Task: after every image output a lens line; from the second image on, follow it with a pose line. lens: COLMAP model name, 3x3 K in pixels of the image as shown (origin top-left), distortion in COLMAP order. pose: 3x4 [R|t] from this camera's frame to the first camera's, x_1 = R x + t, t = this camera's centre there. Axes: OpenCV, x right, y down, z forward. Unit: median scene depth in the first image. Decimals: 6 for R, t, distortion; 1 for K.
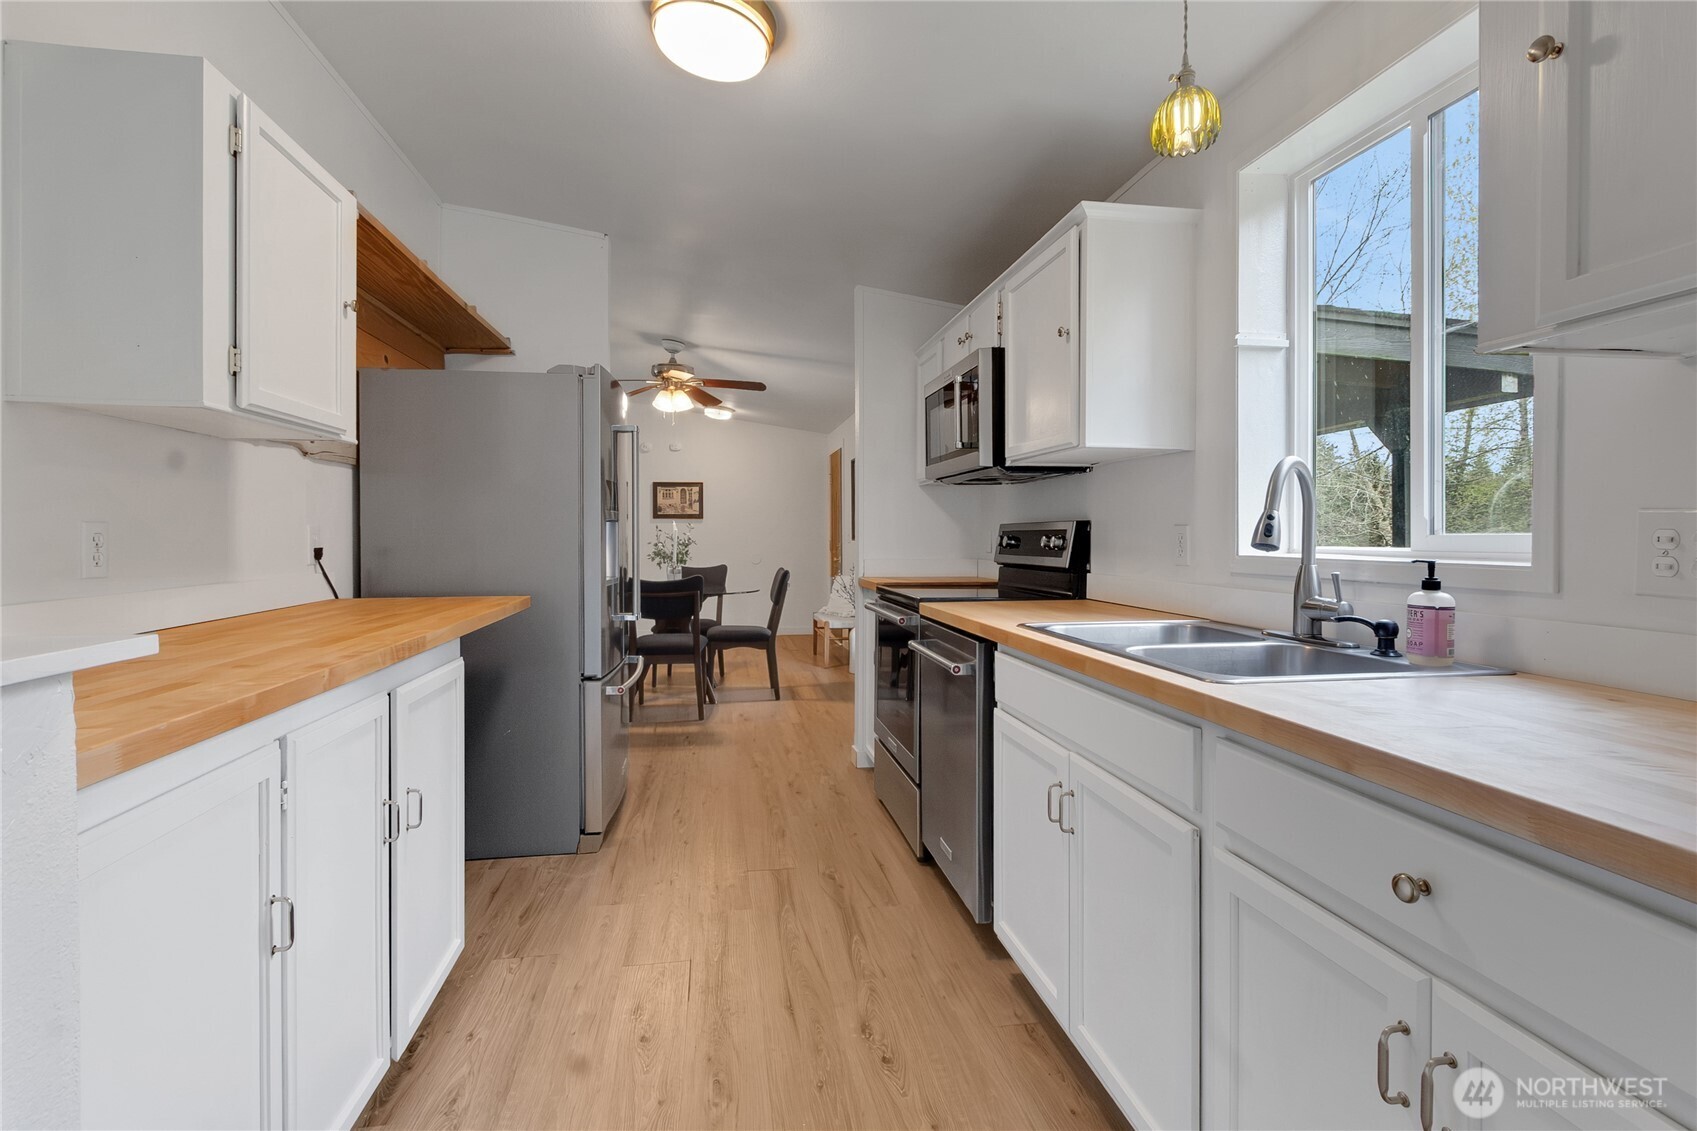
lens RADIAL K [[810.4, 0, 851.6], [0, 810.4, 541.5], [0, 0, 1]] dist [0.000274, -0.000352]
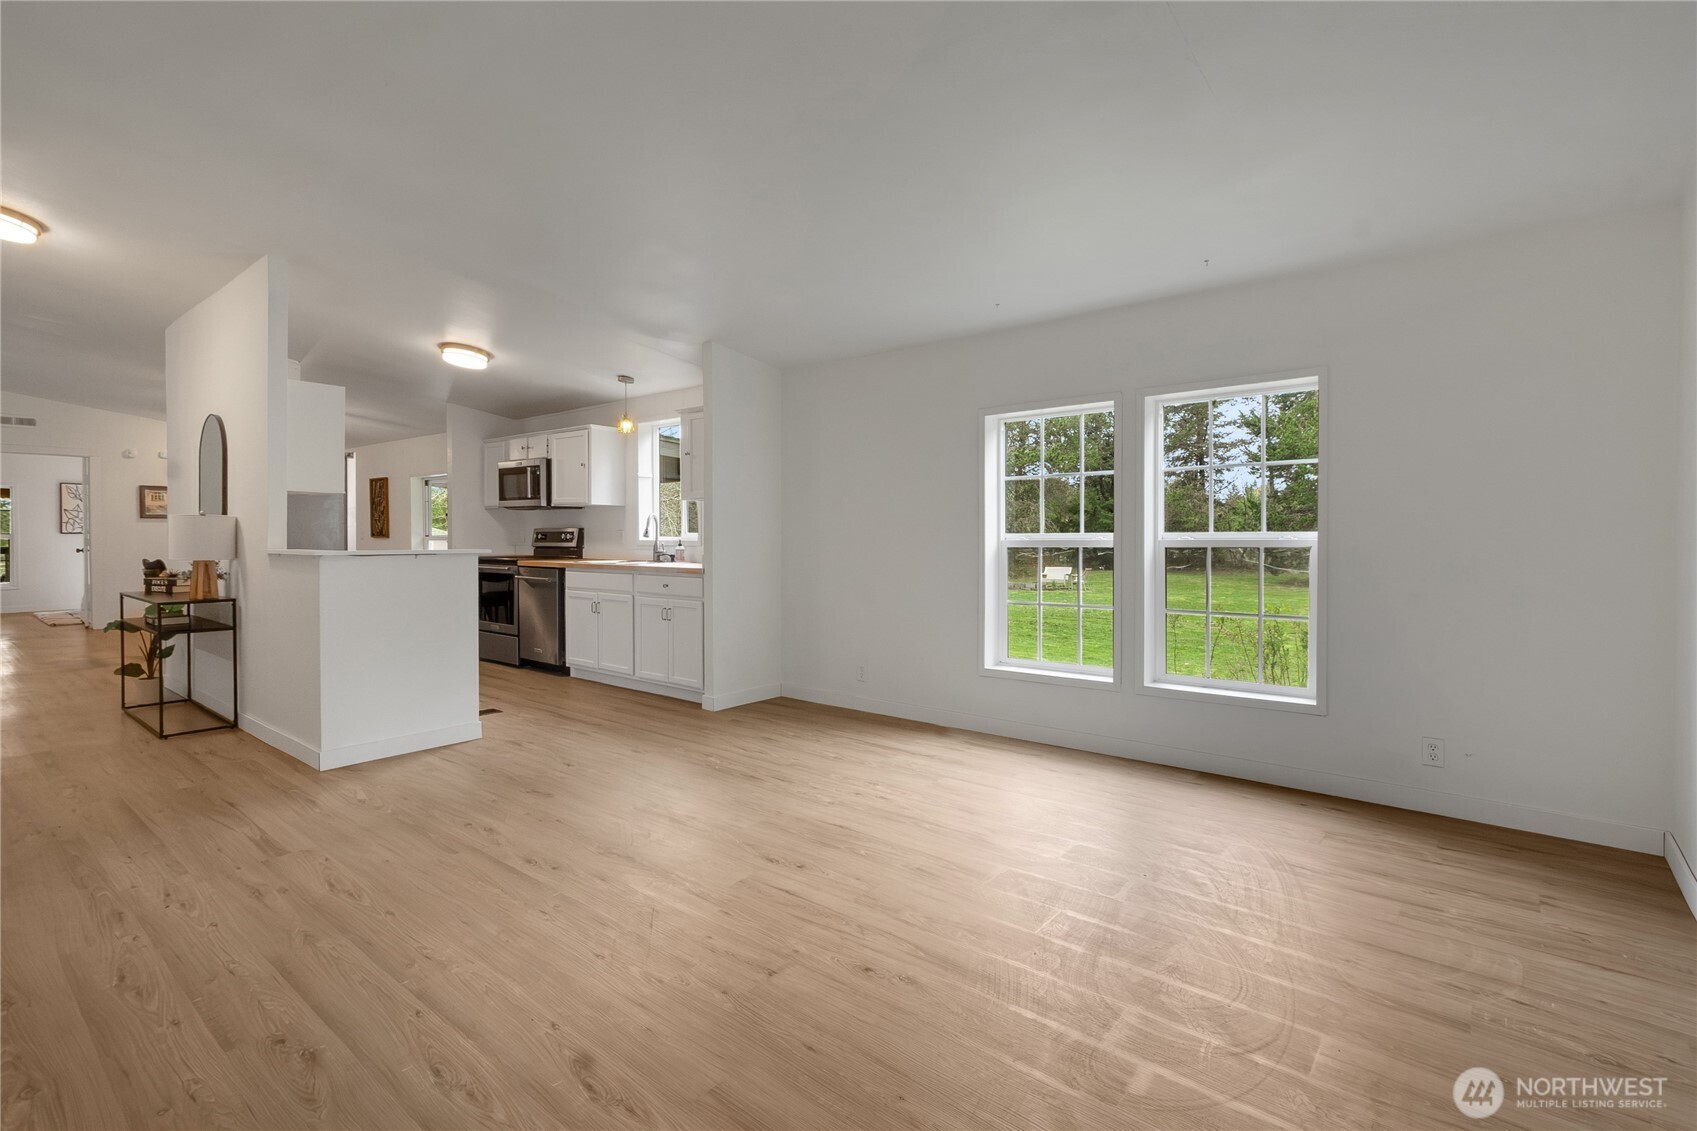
lens RADIAL K [[810.4, 0, 851.6], [0, 810.4, 541.5], [0, 0, 1]] dist [0.000274, -0.000352]
pose [[0.758414, -0.005015, 0.651754, -0.747744], [0.004186, 0.999987, 0.002825, 0.013224], [-0.651760, 0.000586, 0.758425, -1.518966]]
